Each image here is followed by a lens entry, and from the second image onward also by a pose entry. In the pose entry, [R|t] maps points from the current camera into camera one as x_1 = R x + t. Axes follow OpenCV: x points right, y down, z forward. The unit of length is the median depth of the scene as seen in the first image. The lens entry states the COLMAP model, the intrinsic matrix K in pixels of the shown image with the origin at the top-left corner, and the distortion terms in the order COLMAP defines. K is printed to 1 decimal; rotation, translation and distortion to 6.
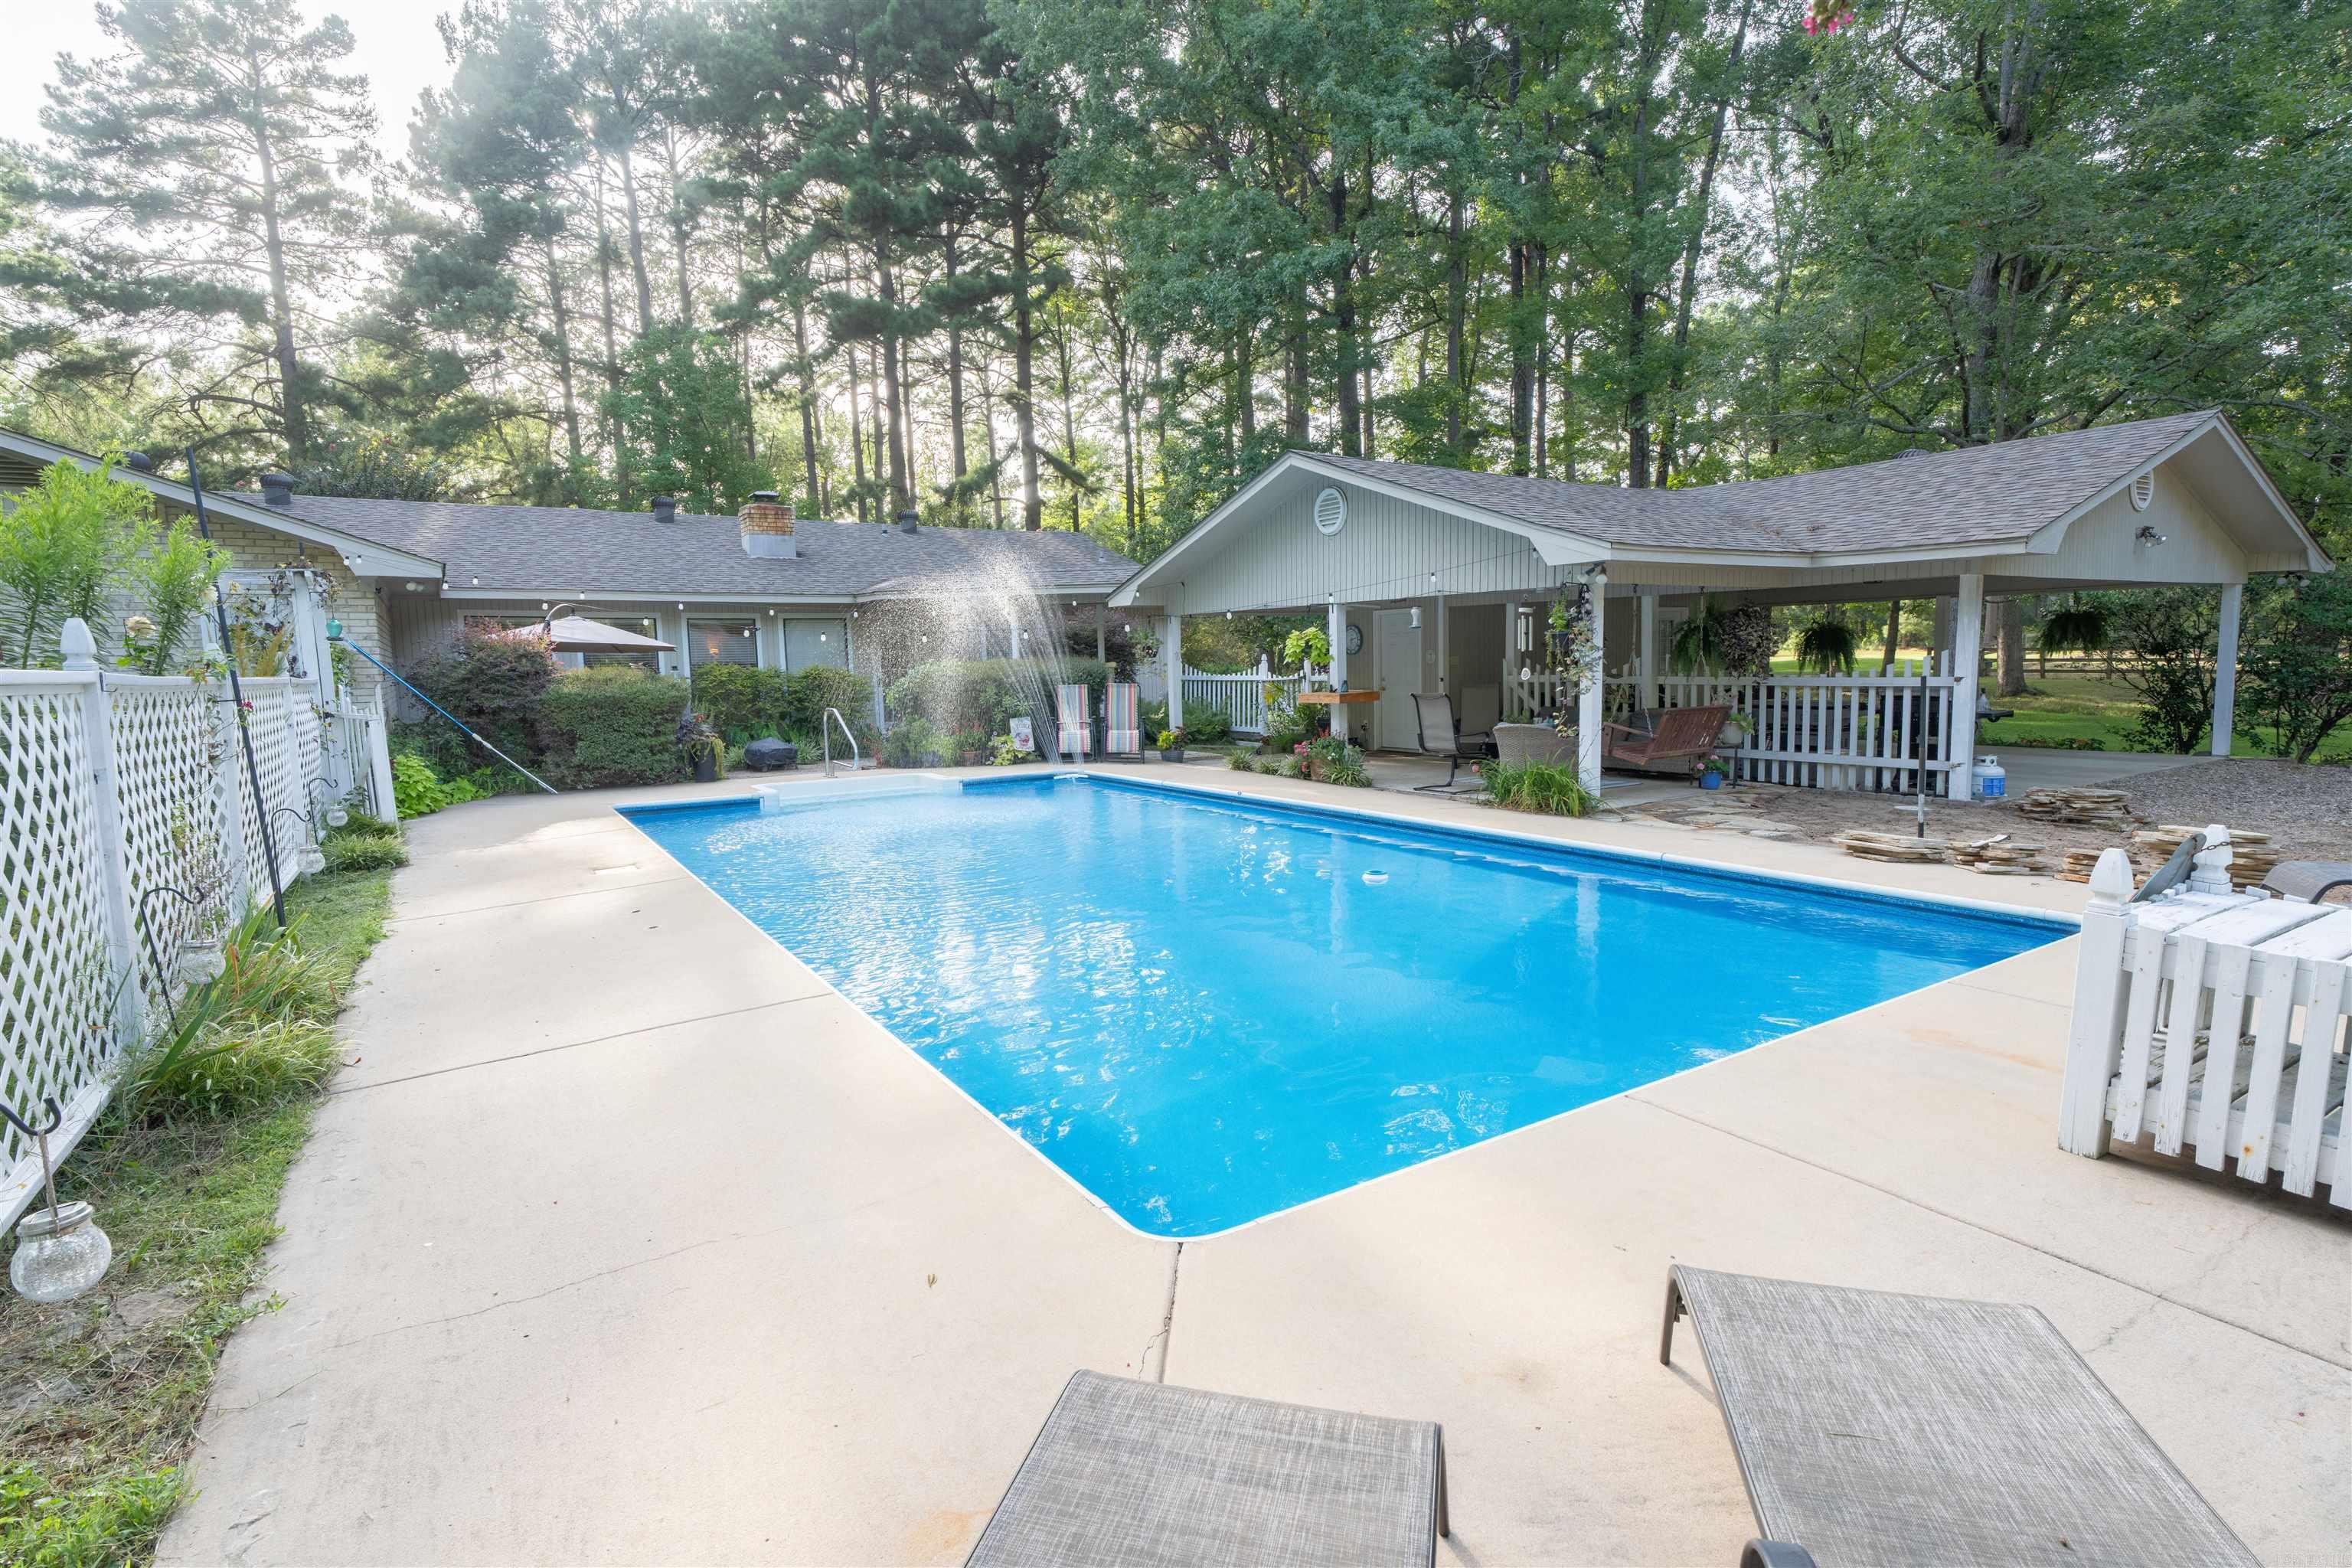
lens RADIAL K [[1156.1, 0, 1176.0], [0, 1156.1, 784.0], [0, 0, 1]] dist [0.000885, -0.000081]
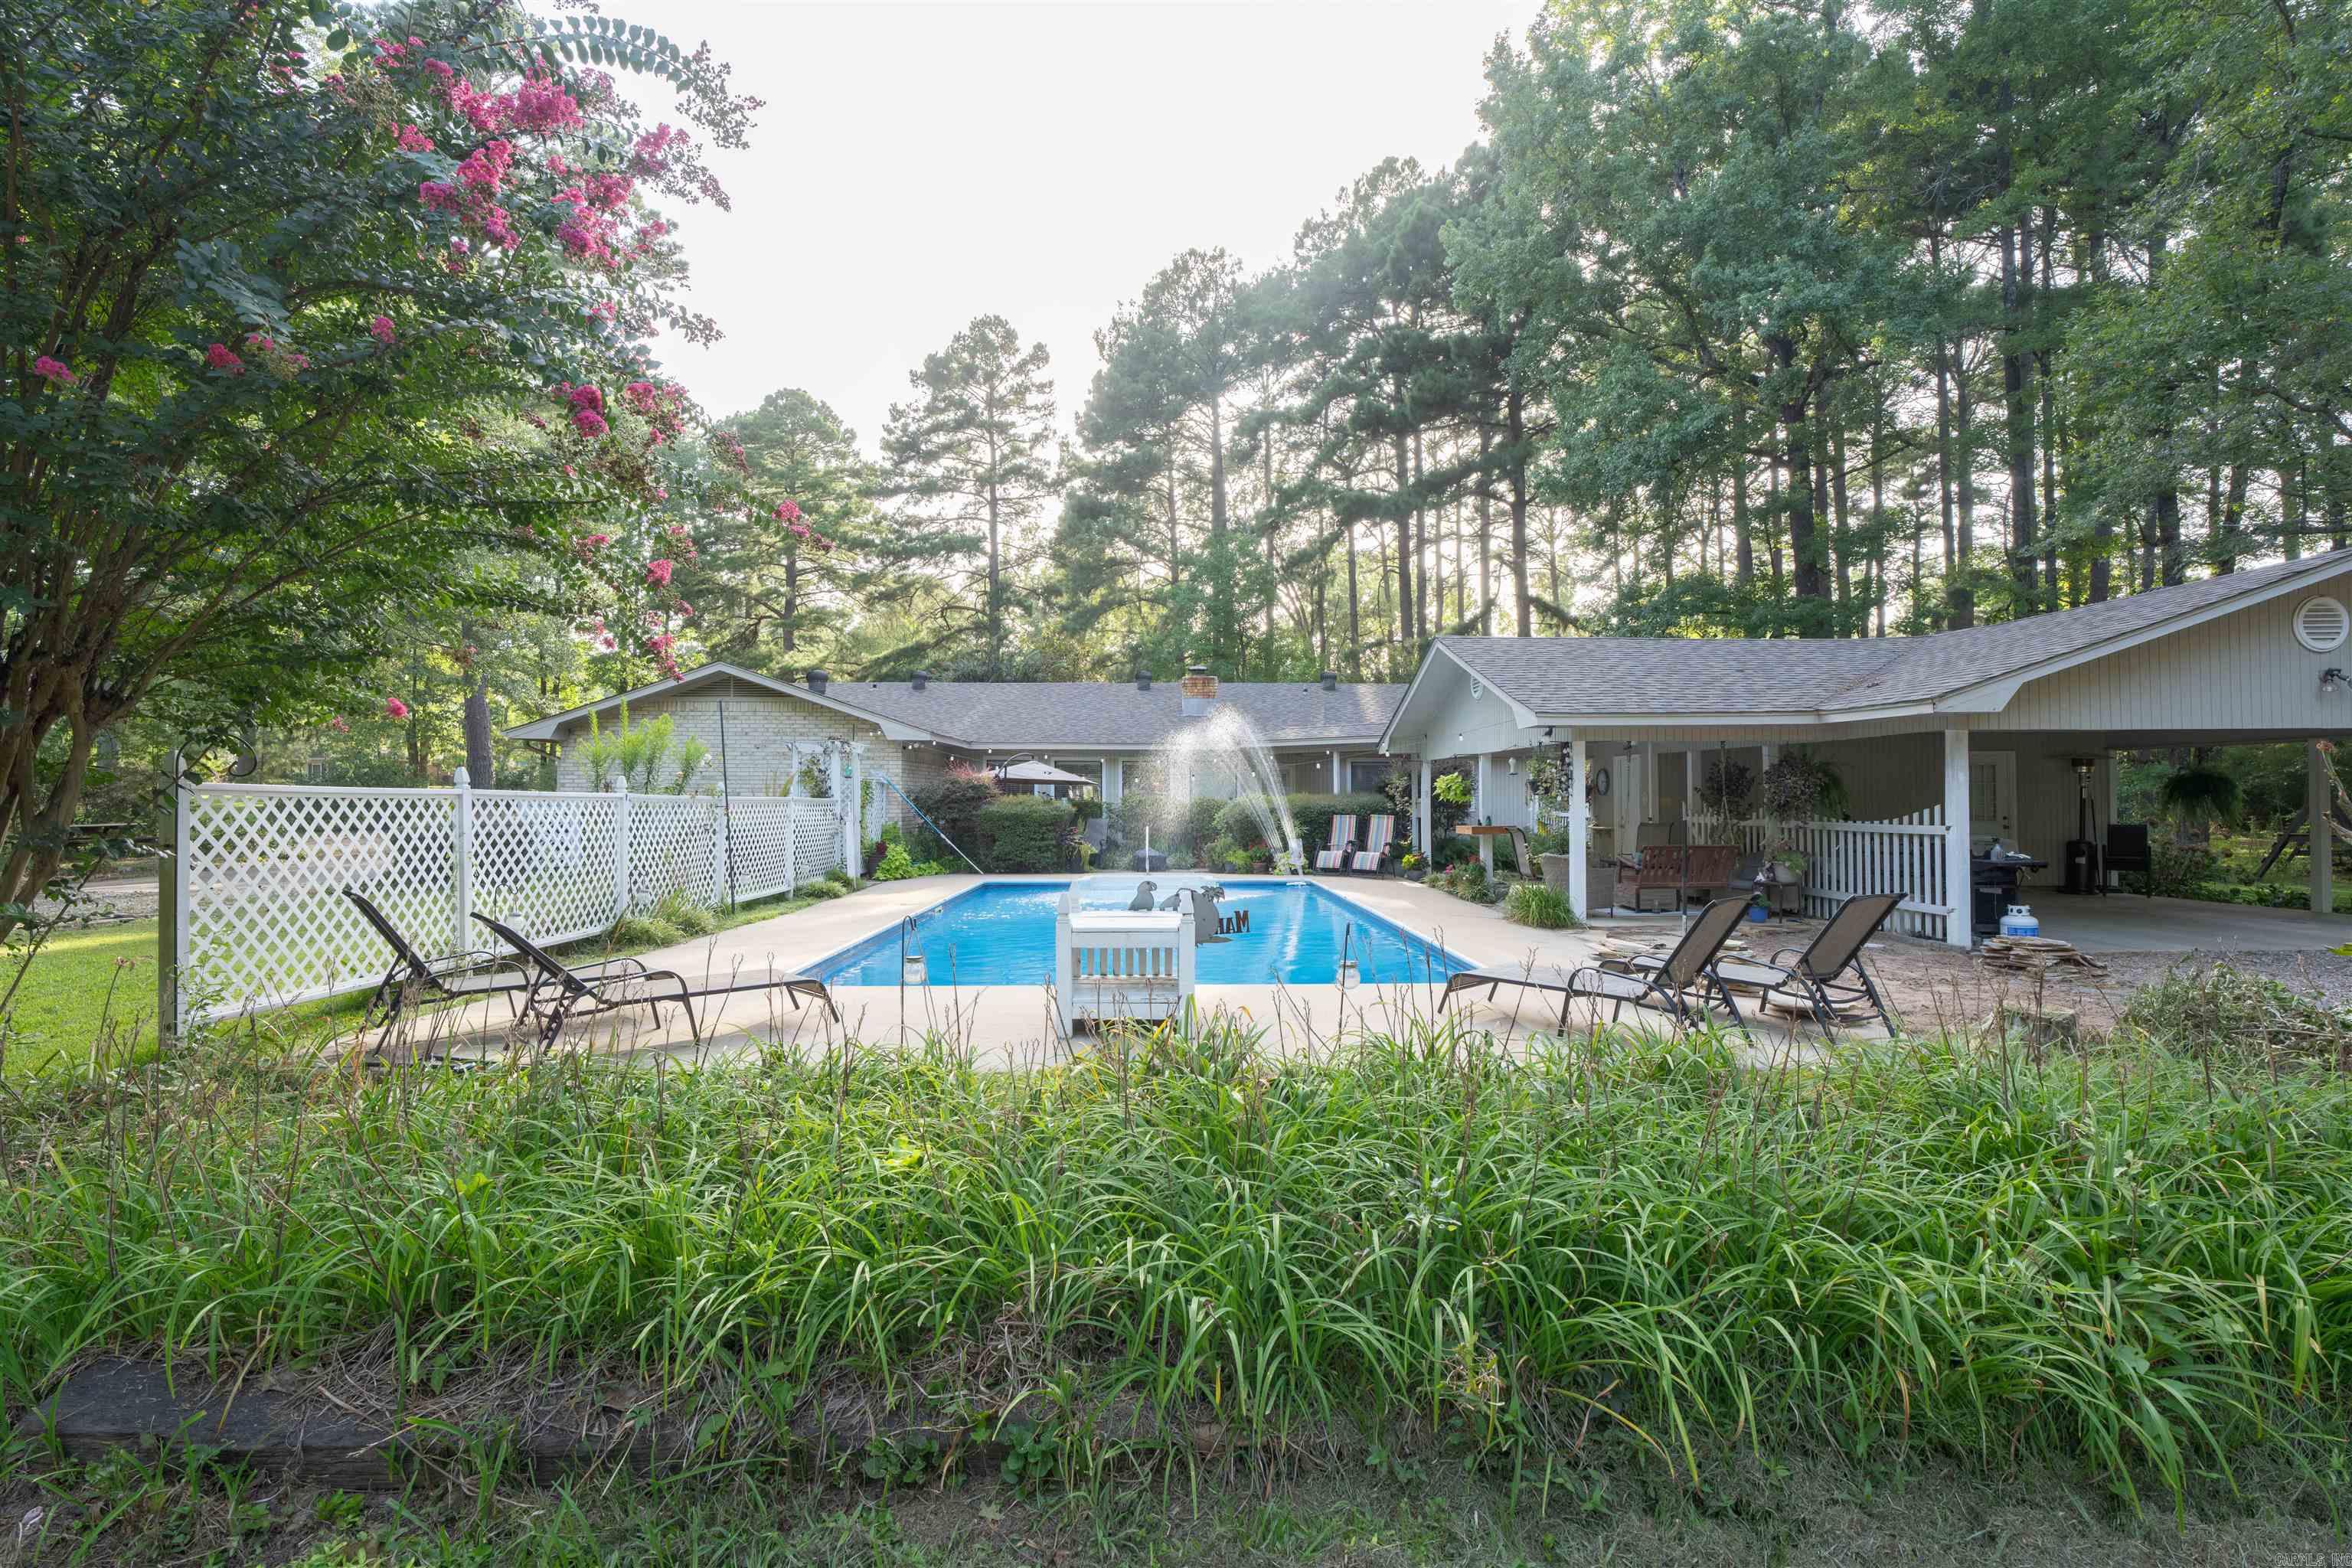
lens RADIAL K [[1156.1, 0, 1176.0], [0, 1156.1, 784.0], [0, 0, 1]] dist [0.000885, -0.000081]
pose [[0.853305, 0.010845, -0.521299, 0.186761], [-0.069826, 0.993155, -0.093636, 0.004737], [0.516715, 0.116300, 0.848221, -0.074338]]
